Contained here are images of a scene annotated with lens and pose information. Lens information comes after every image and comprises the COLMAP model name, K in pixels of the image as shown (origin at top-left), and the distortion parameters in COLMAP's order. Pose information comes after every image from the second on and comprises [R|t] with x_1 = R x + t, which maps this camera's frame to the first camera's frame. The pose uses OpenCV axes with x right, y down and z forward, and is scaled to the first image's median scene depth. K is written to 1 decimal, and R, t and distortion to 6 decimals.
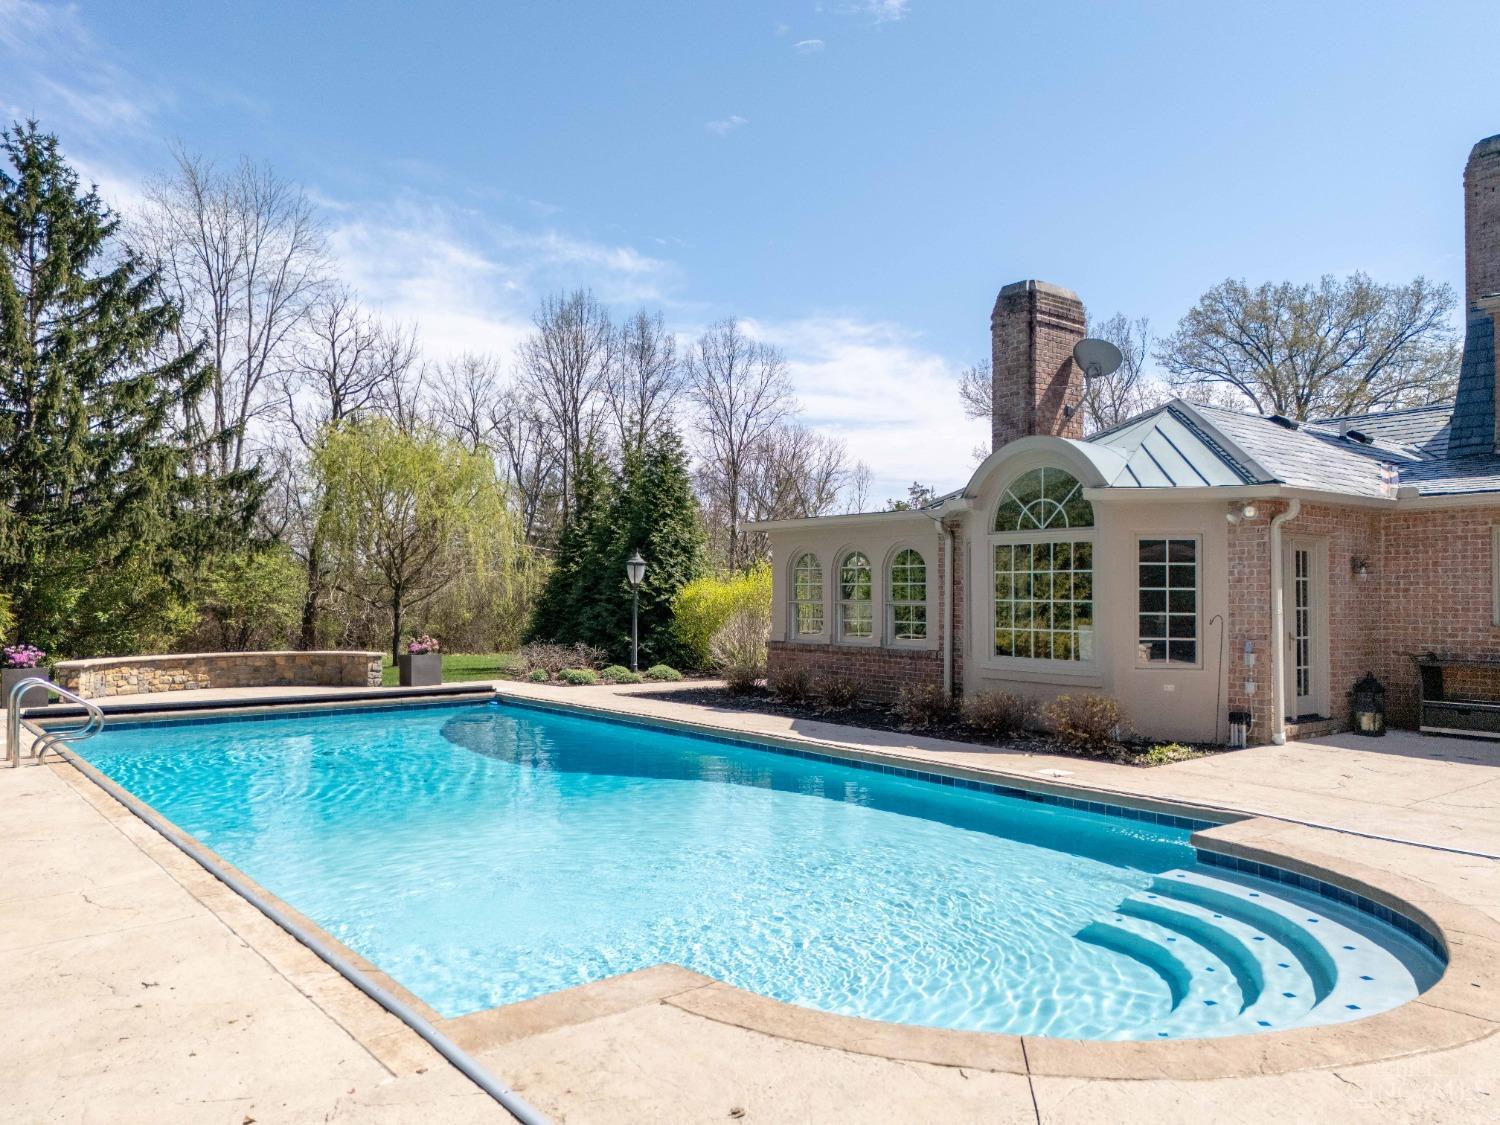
lens RADIAL K [[1131.1, 0, 742.9], [0, 1131.1, 554.8], [0, 0, 1]] dist [0.089895, -0.013258]
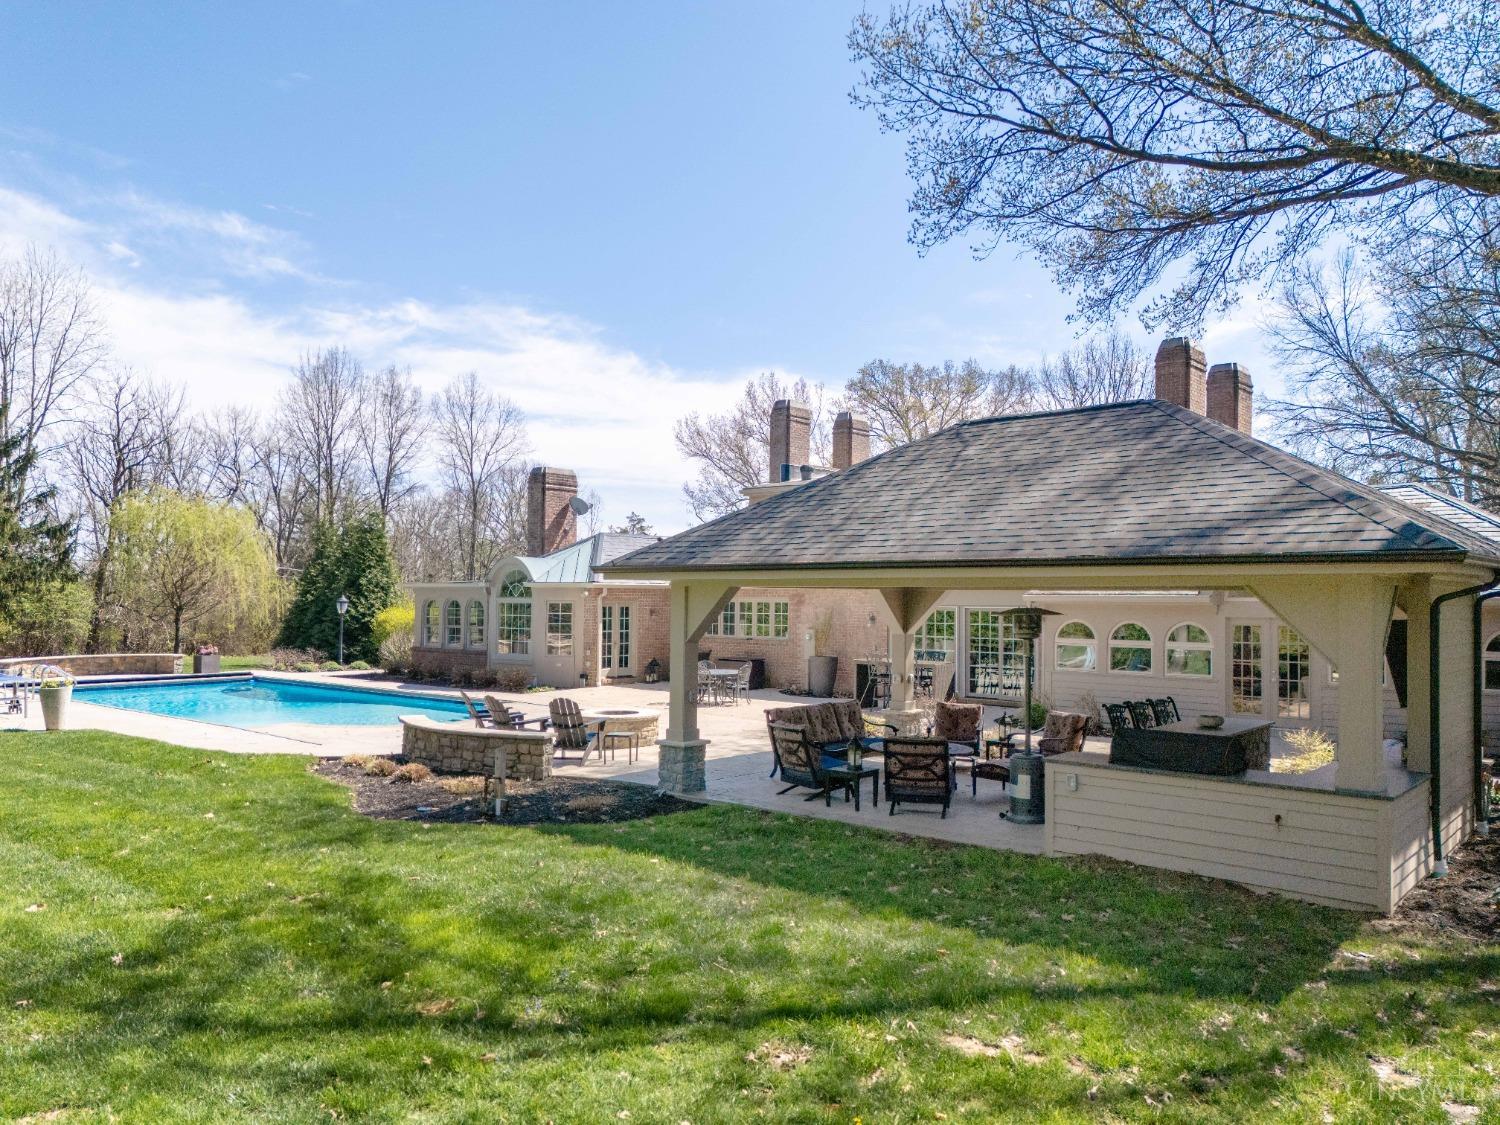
lens RADIAL K [[1086.4, 0, 765.5], [0, 1086.4, 557.7], [0, 0, 1]] dist [0.039072, -0.004733]
pose [[0.975216, 0.011995, 0.220928, 0.128318], [-0.011721, 0.999928, -0.002551, -0.048645], [-0.220943, -0.000102, 0.975287, -0.593879]]
